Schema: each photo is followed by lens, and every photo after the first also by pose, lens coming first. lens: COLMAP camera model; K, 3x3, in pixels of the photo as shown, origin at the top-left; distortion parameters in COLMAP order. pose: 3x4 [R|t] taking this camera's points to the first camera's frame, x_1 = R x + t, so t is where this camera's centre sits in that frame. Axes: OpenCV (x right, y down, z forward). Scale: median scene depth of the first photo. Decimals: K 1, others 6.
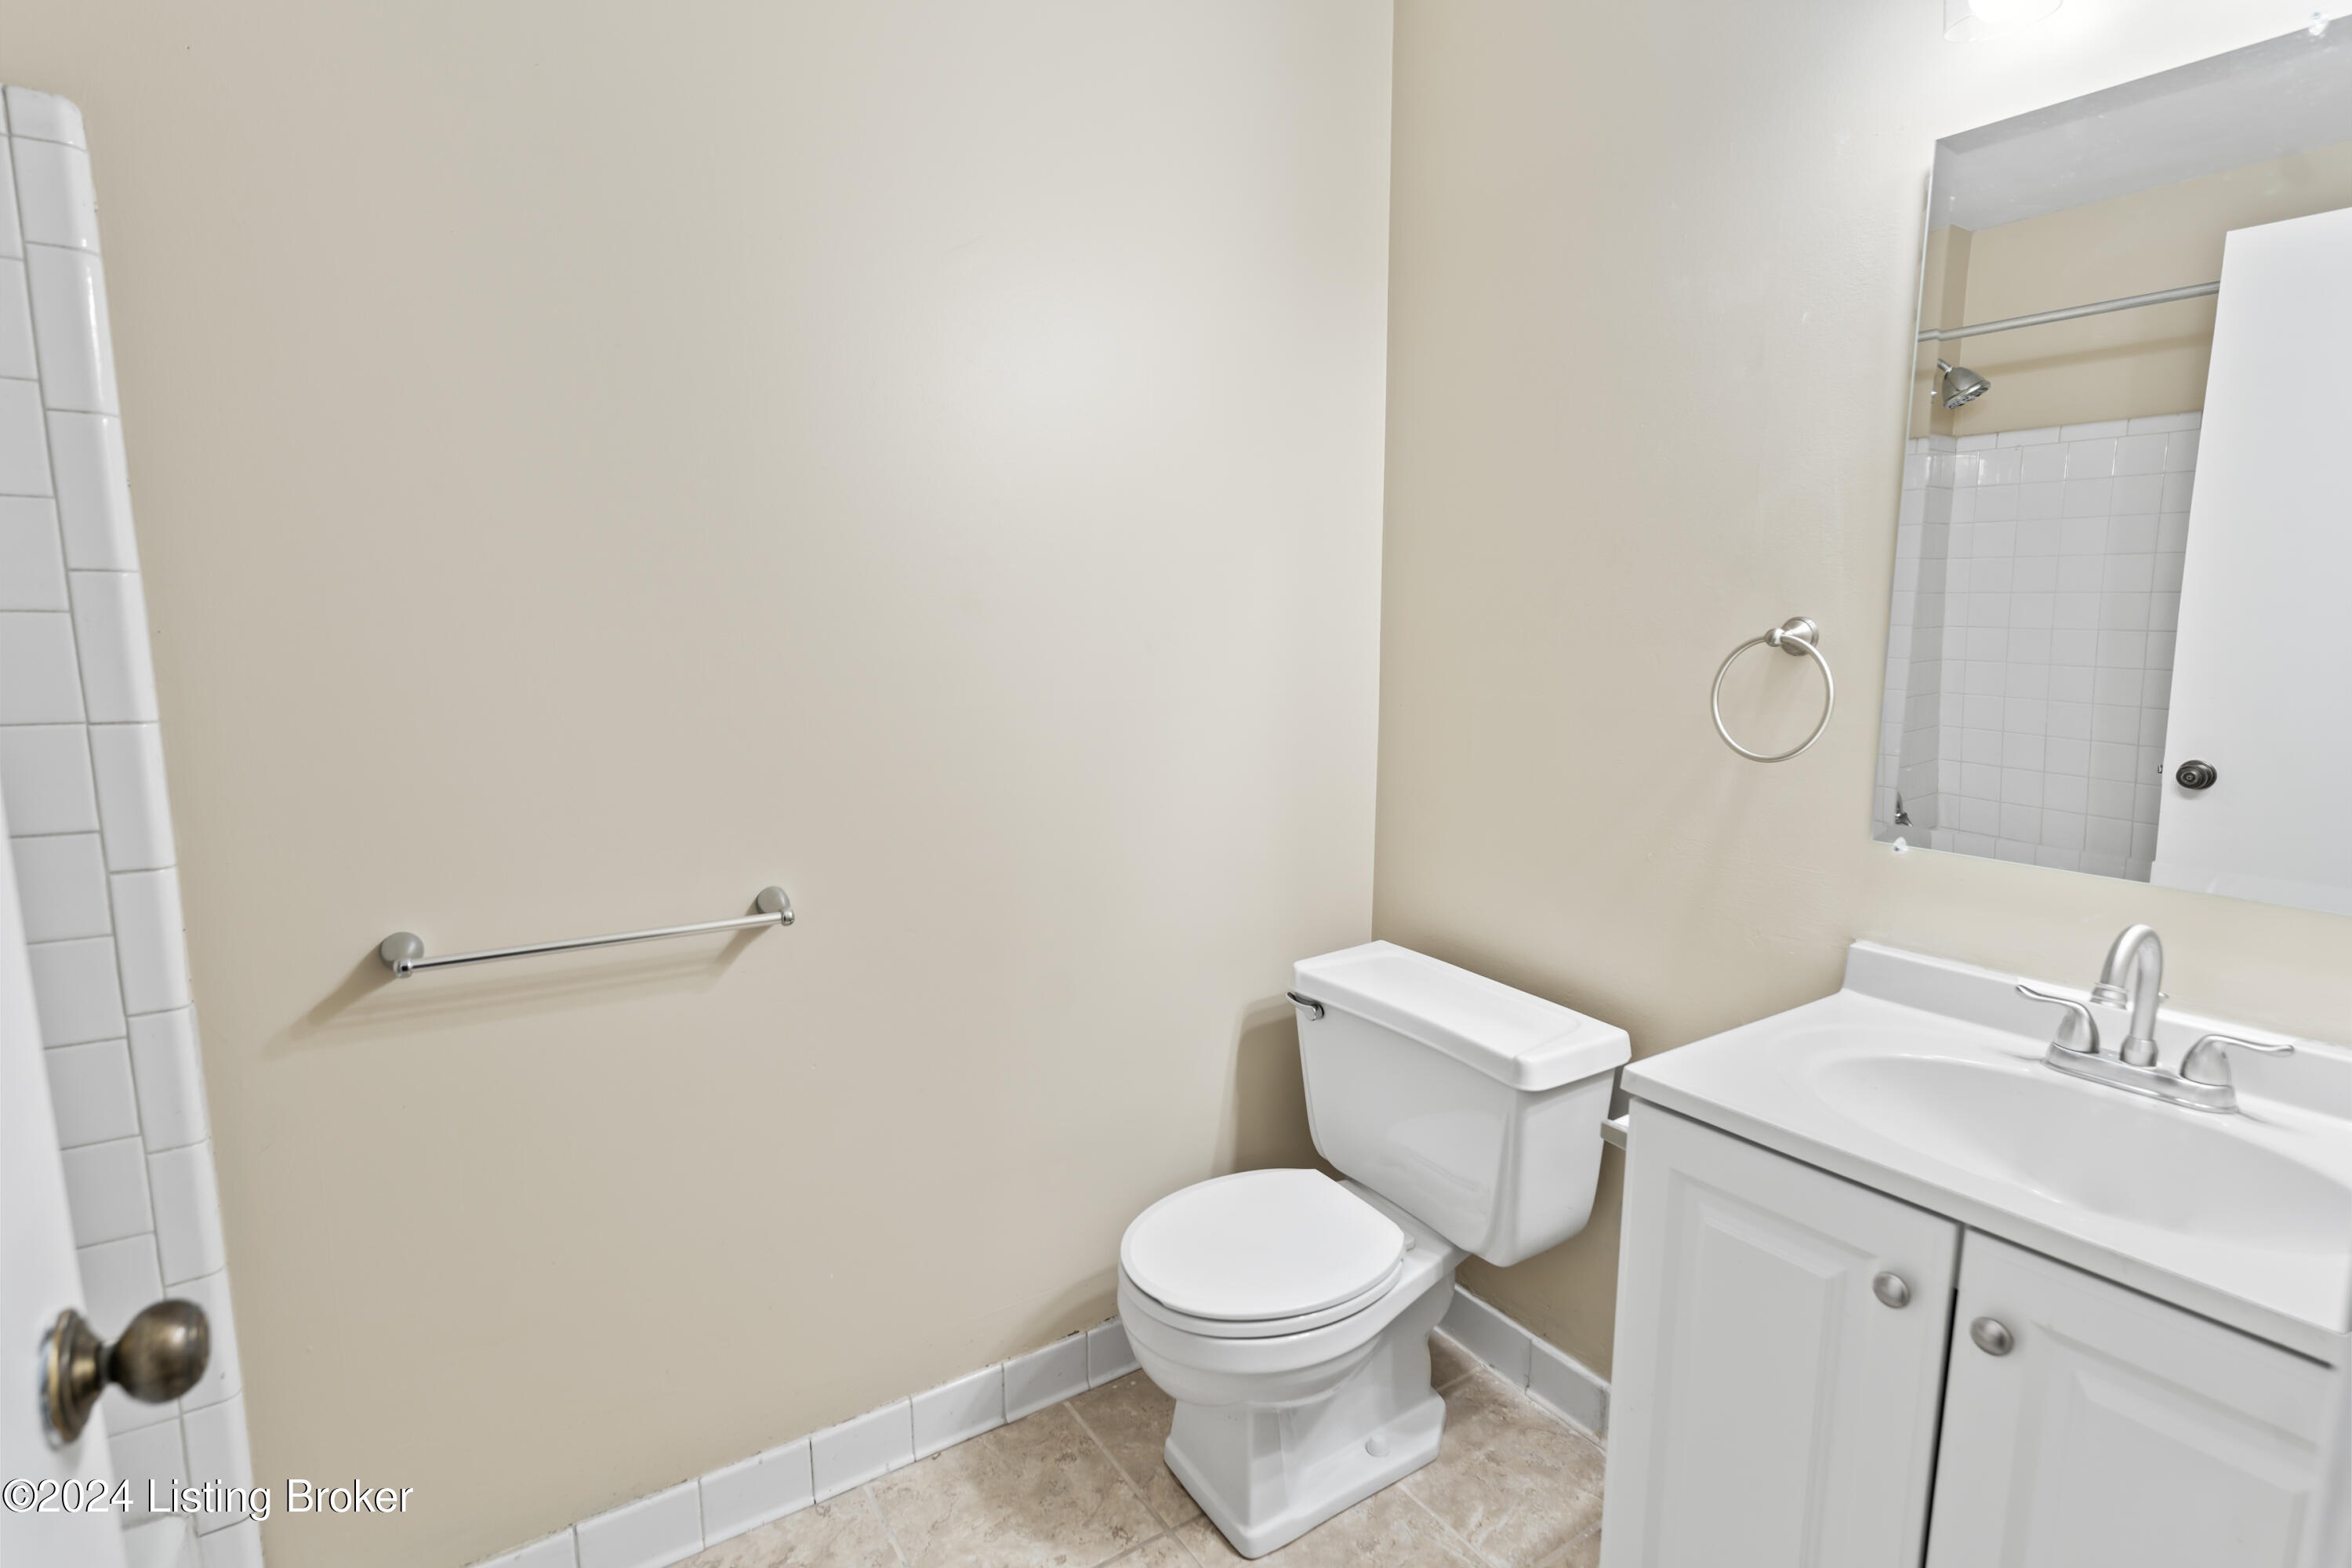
lens RADIAL K [[1149.6, 0, 1176.2], [0, 1149.6, 780.1], [0, 0, 1]] dist [-0.004117, -0.000062]
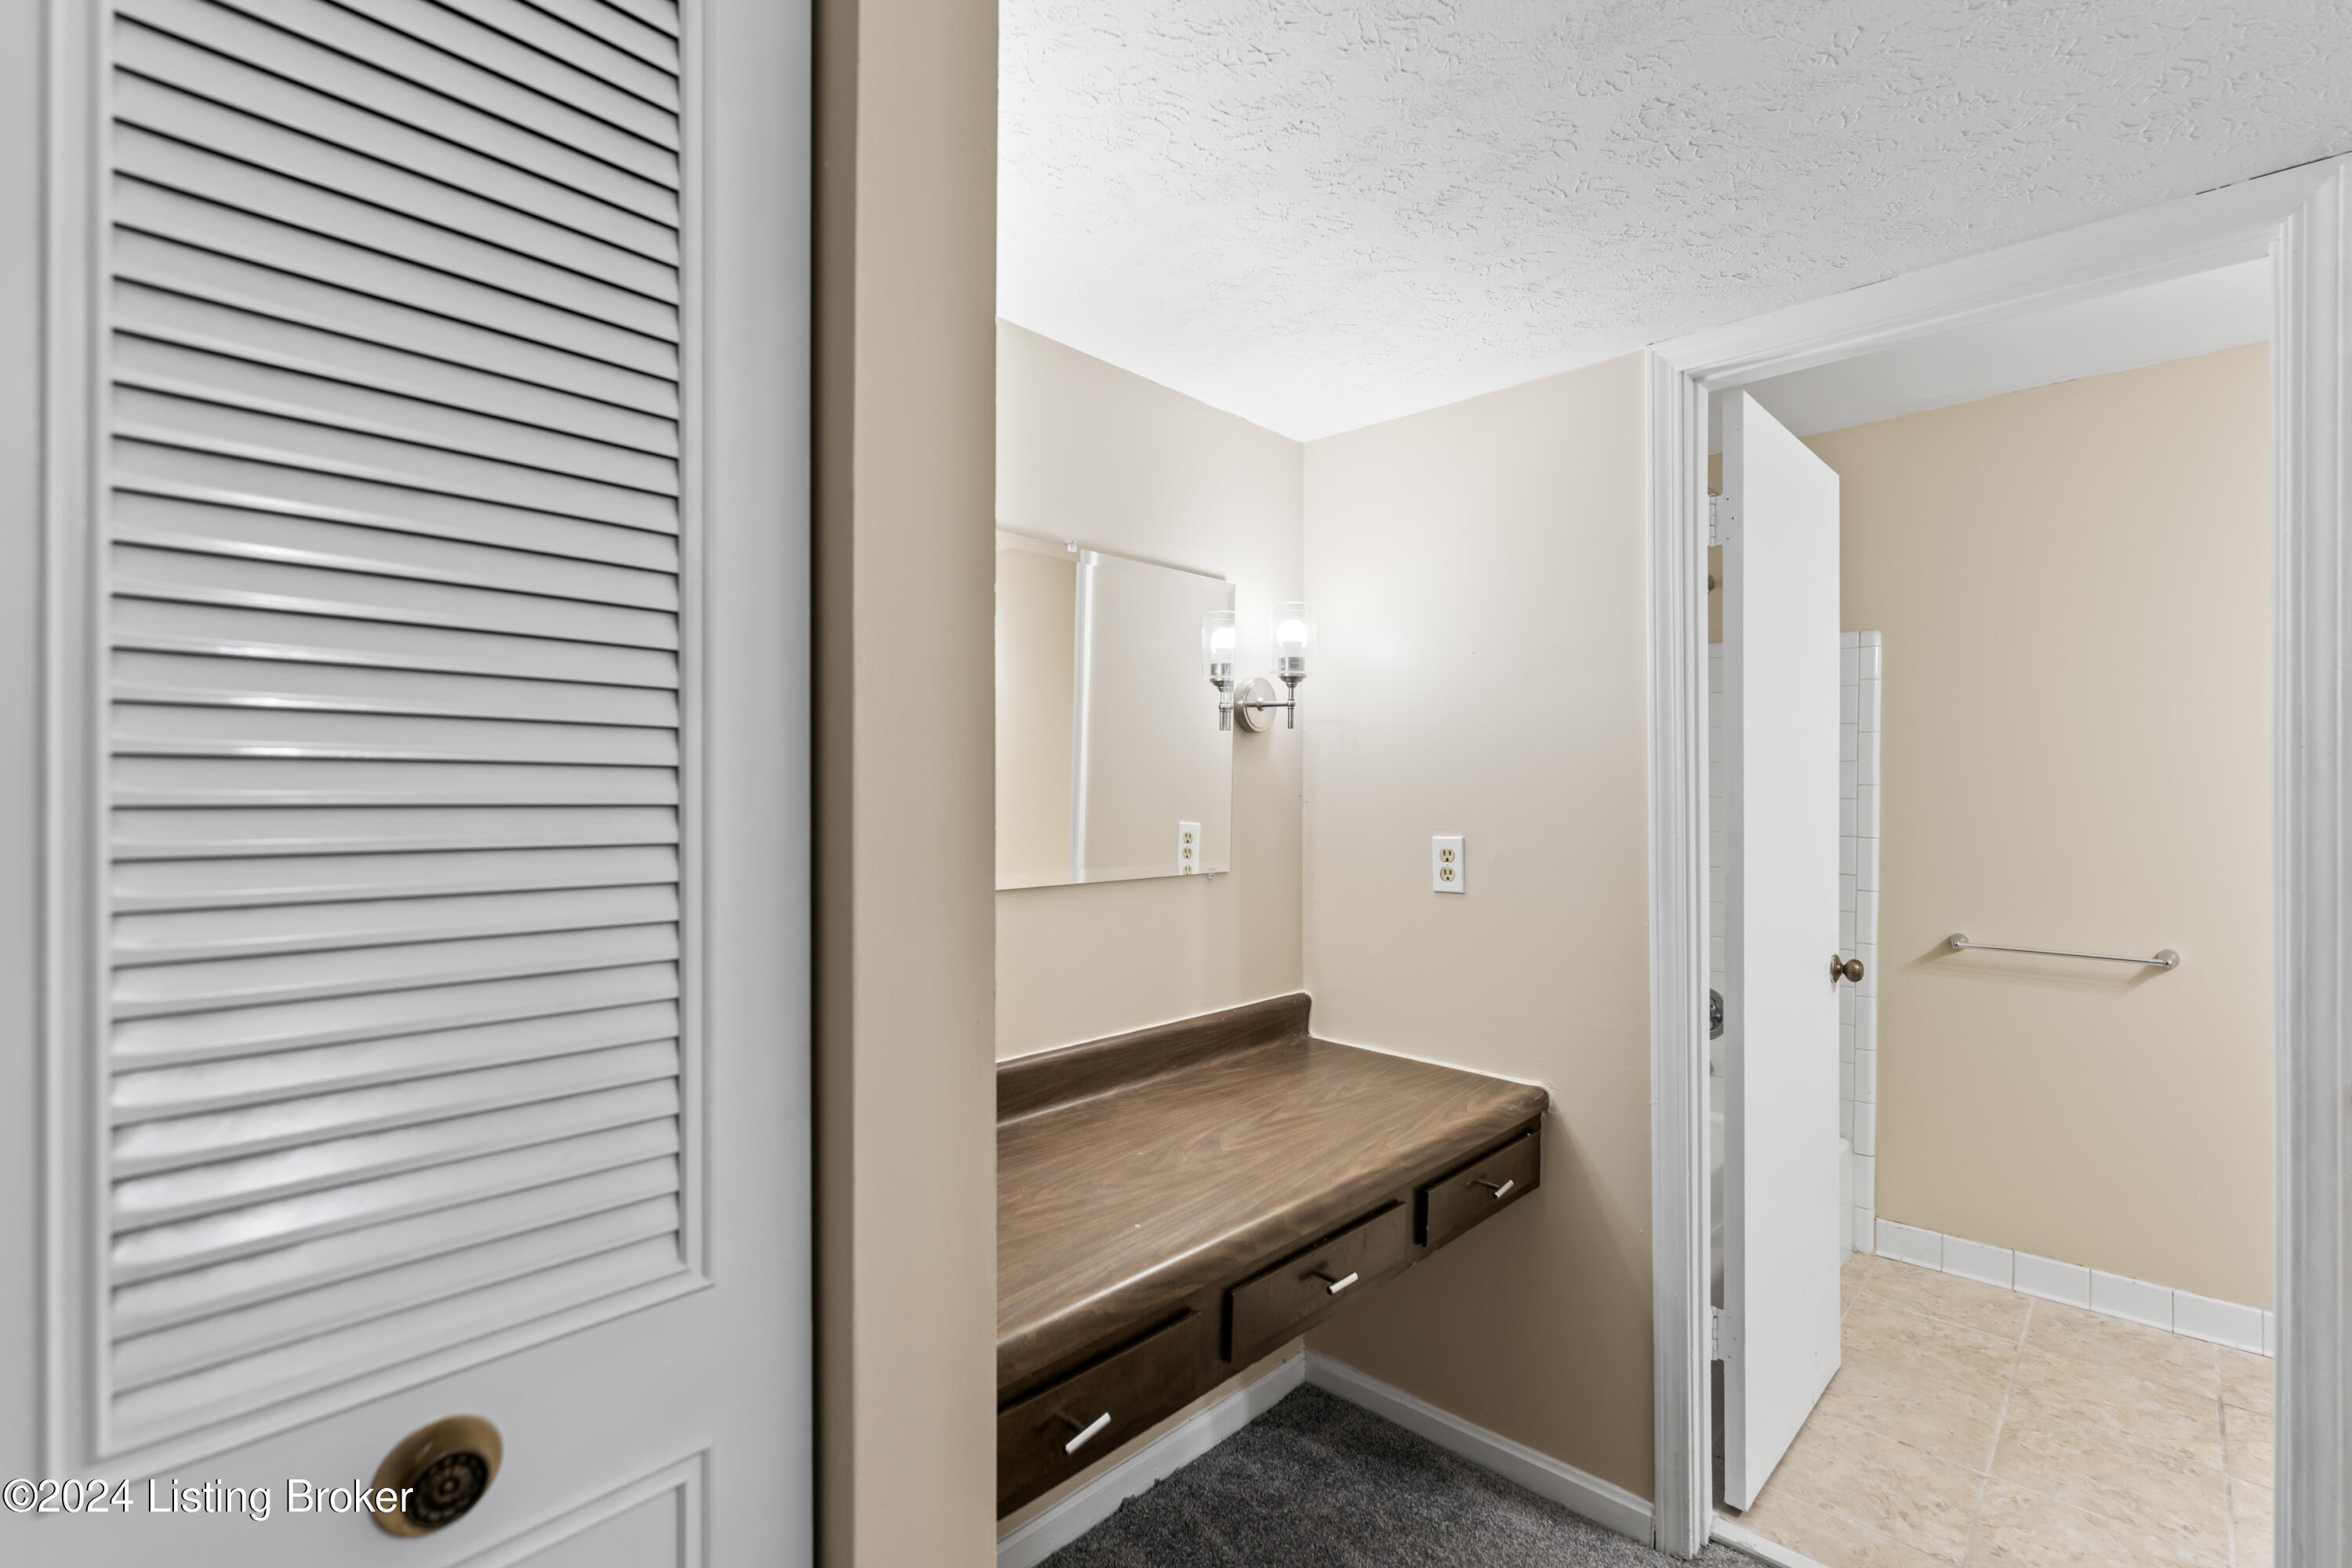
lens RADIAL K [[1048.2, 0, 1176.9], [0, 1048.2, 785.2], [0, 0, 1]] dist [0.001980, -0.000271]
pose [[0.235356, 0.003444, -0.971903, 1.121324], [-0.154347, 0.987436, -0.033878, 0.166928], [0.959575, 0.157983, 0.232931, -1.180108]]
